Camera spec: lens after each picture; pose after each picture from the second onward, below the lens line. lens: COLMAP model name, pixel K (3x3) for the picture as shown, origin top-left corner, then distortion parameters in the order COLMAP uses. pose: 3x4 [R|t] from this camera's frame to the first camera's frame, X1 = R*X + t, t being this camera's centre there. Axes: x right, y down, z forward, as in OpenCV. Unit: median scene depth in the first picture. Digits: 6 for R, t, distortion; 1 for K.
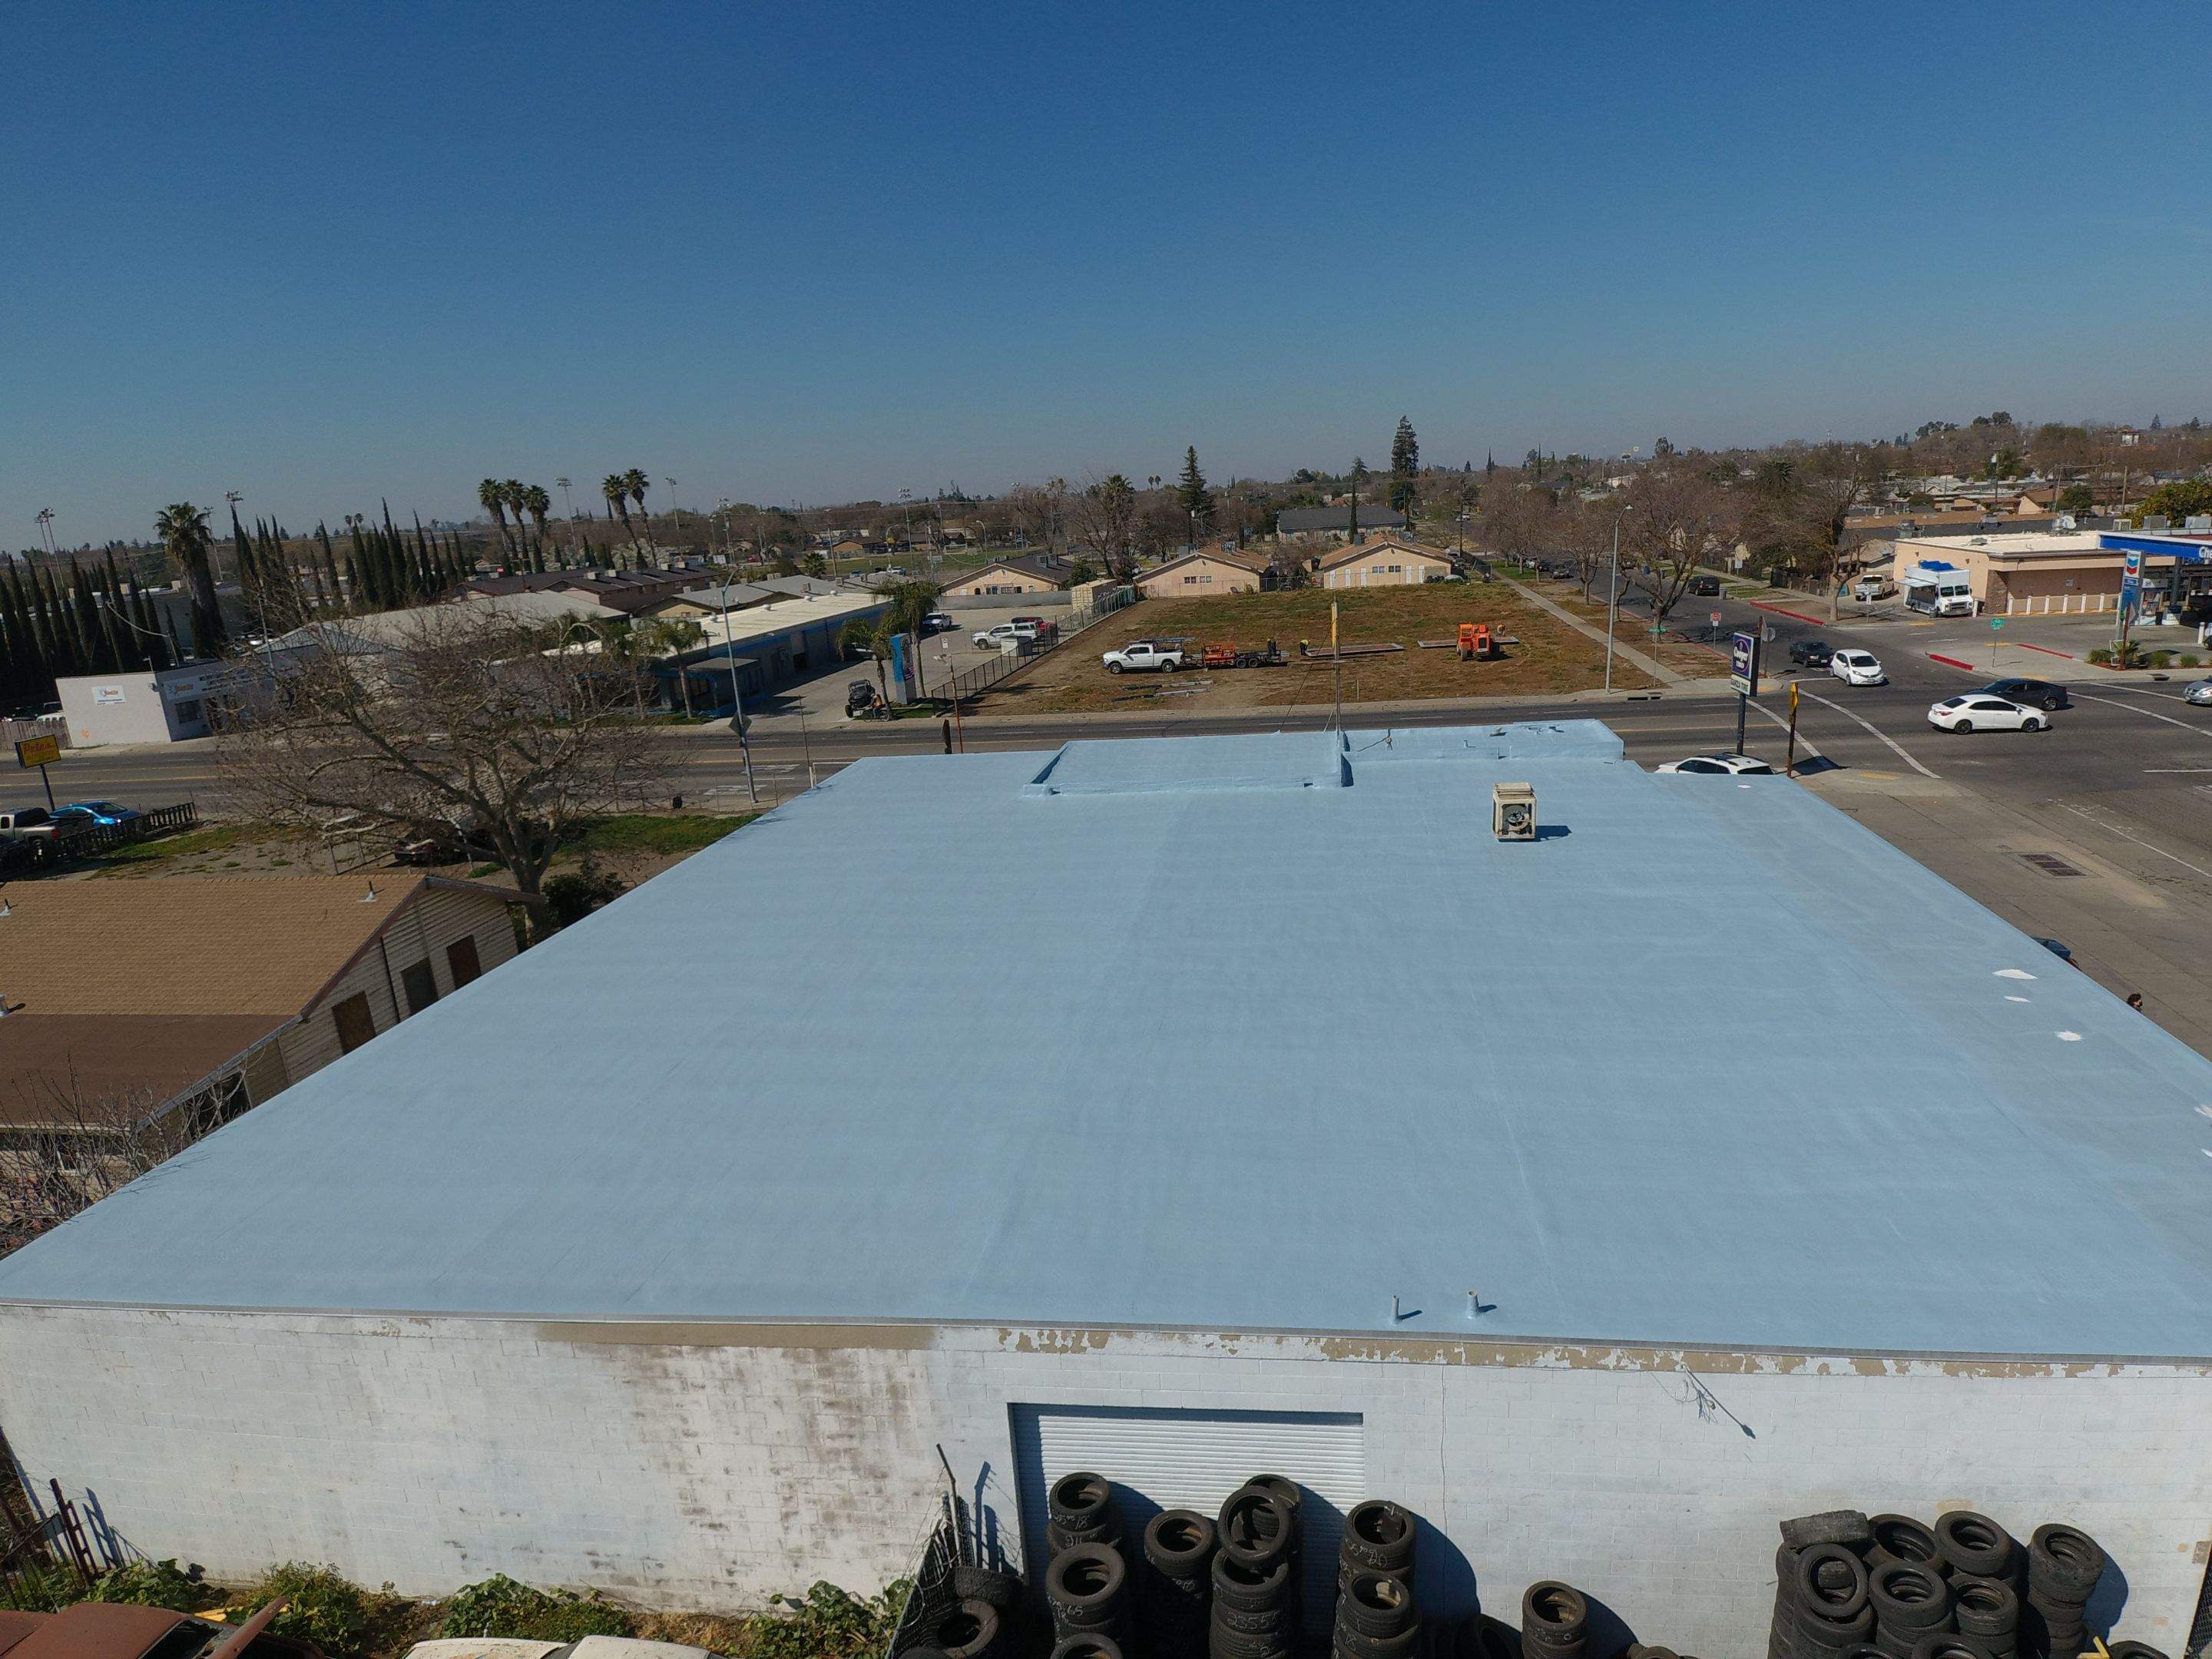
lens RADIAL K [[1321.3, 0, 1164.9], [0, 1321.3, 880.2], [0, 0, 1]] dist [0.097731, -0.131730]
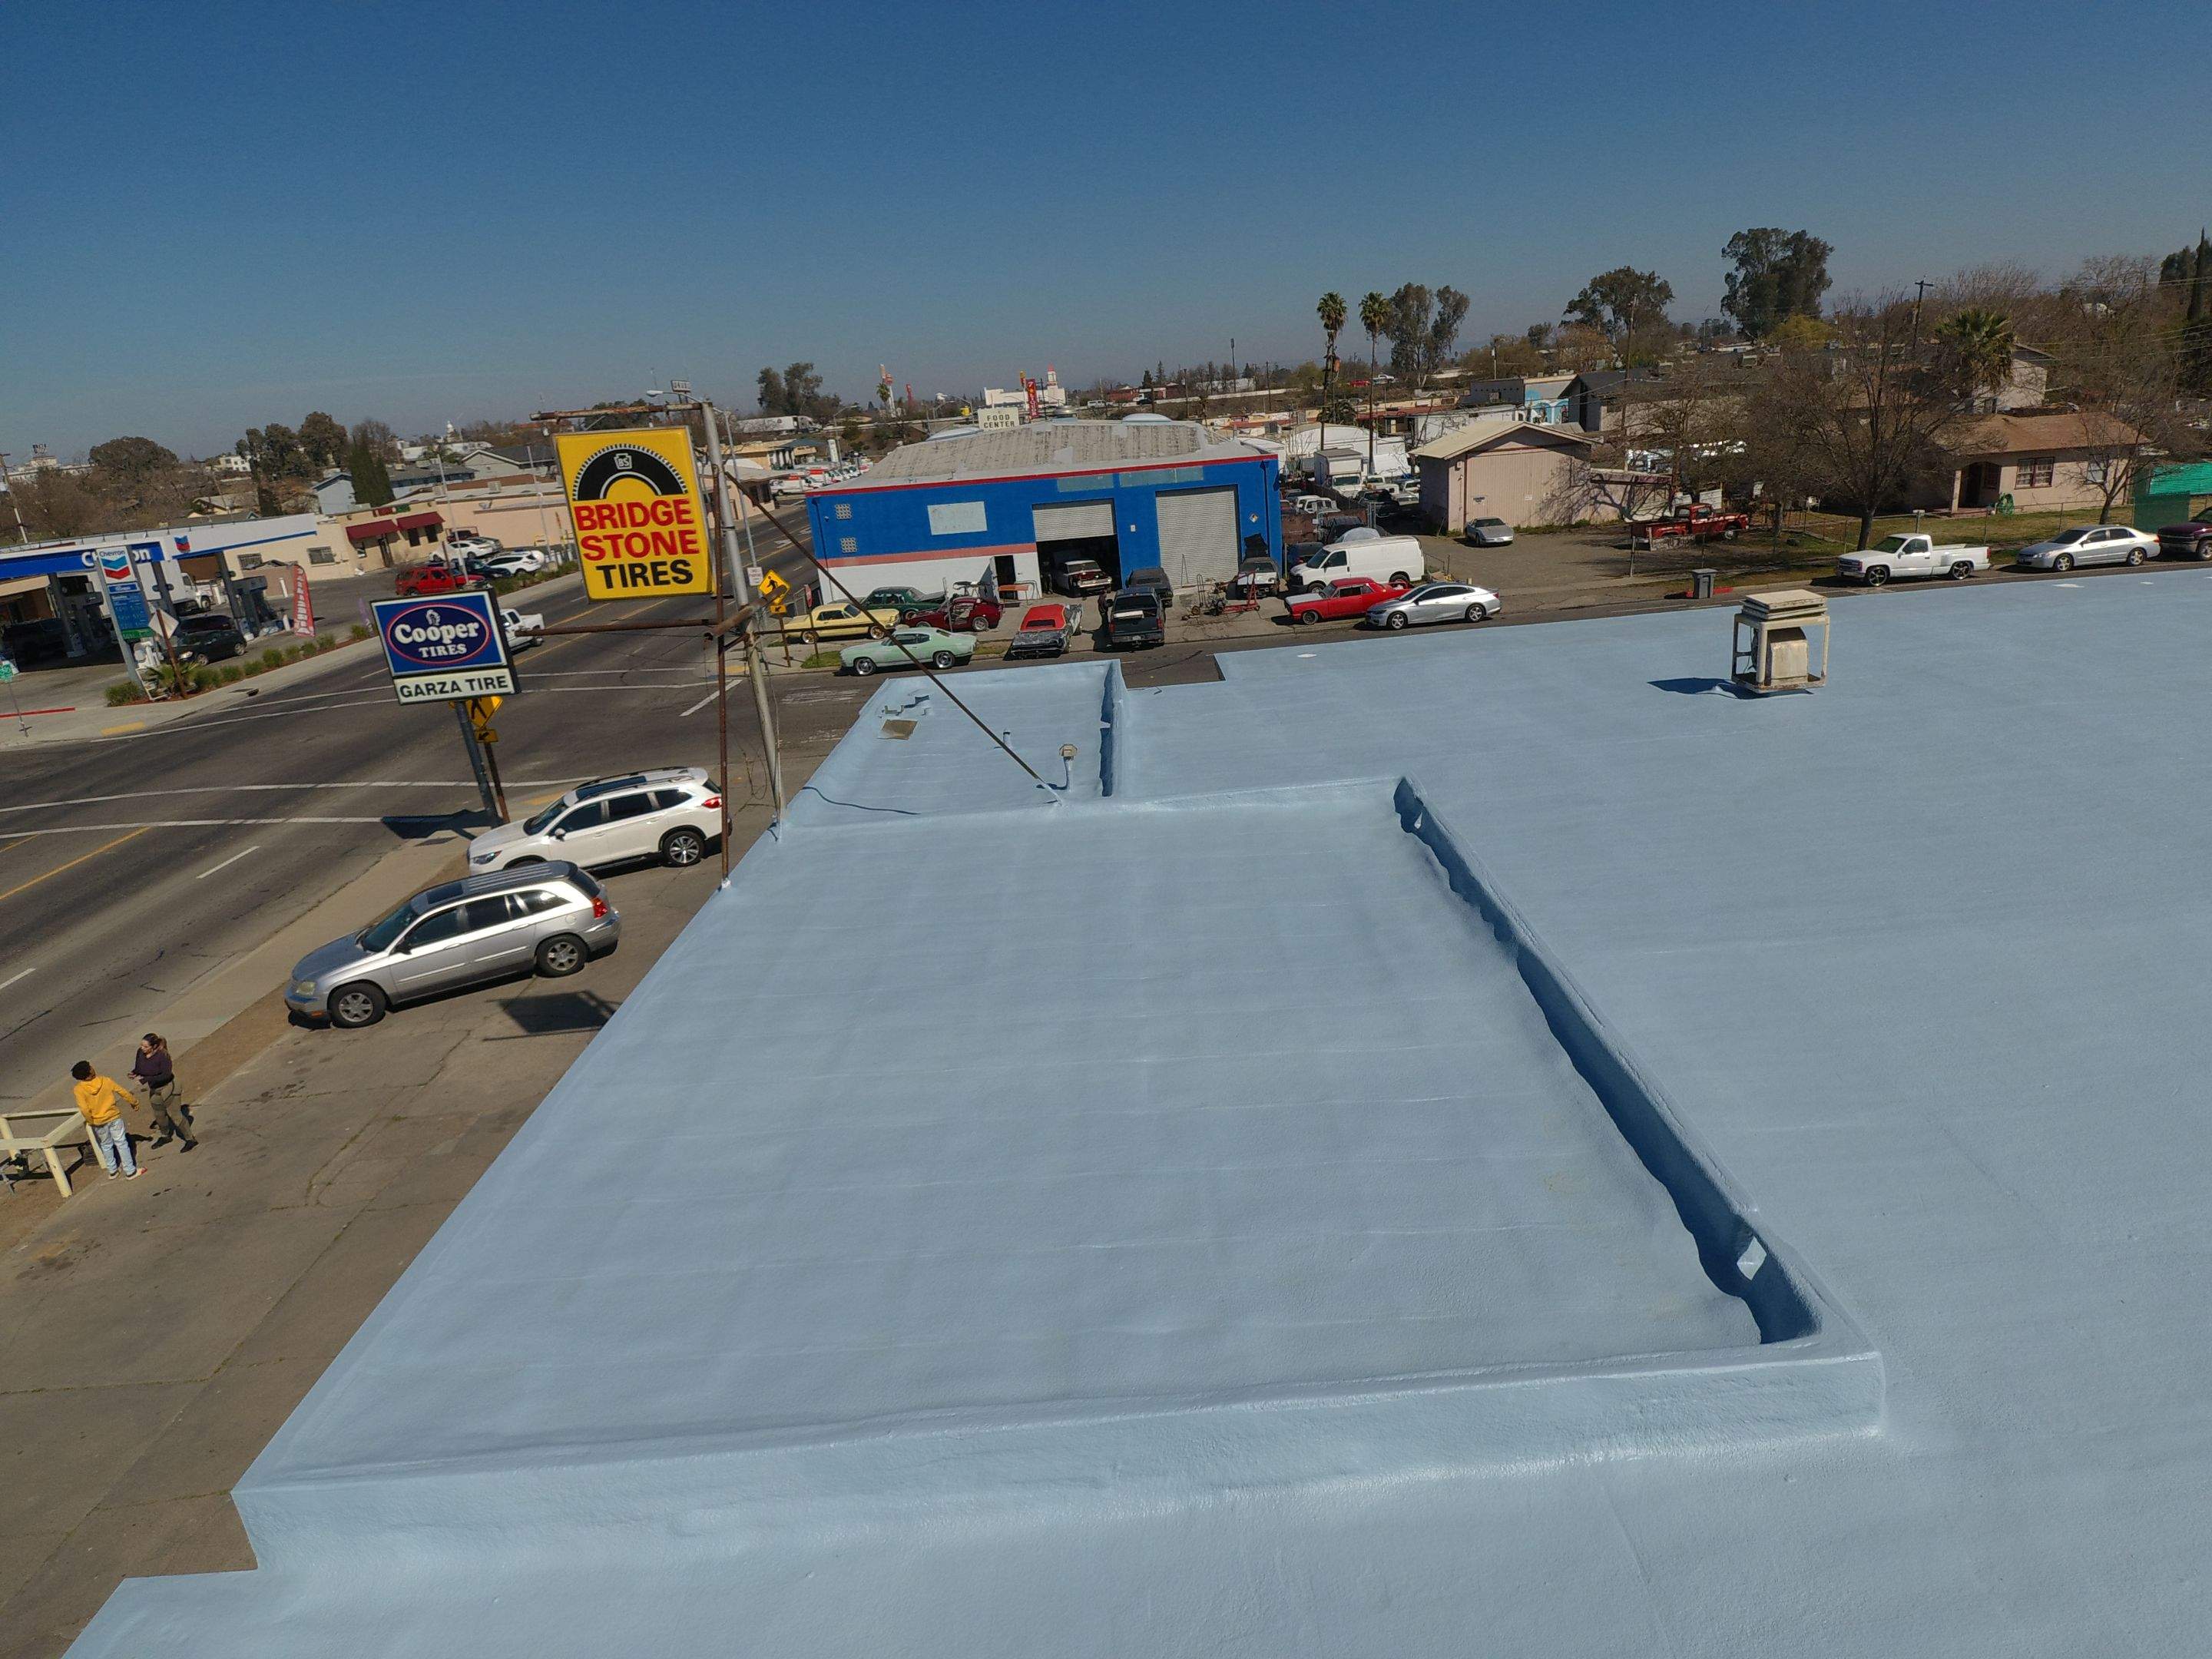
lens RADIAL K [[1321.3, 0, 1164.9], [0, 1321.3, 880.2], [0, 0, 1]] dist [0.097731, -0.131730]
pose [[-0.147474, -0.274416, 0.950235, -0.085387], [0.359965, 0.879962, 0.309987, -0.074242], [-0.921236, 0.387767, -0.030992, 0.406088]]
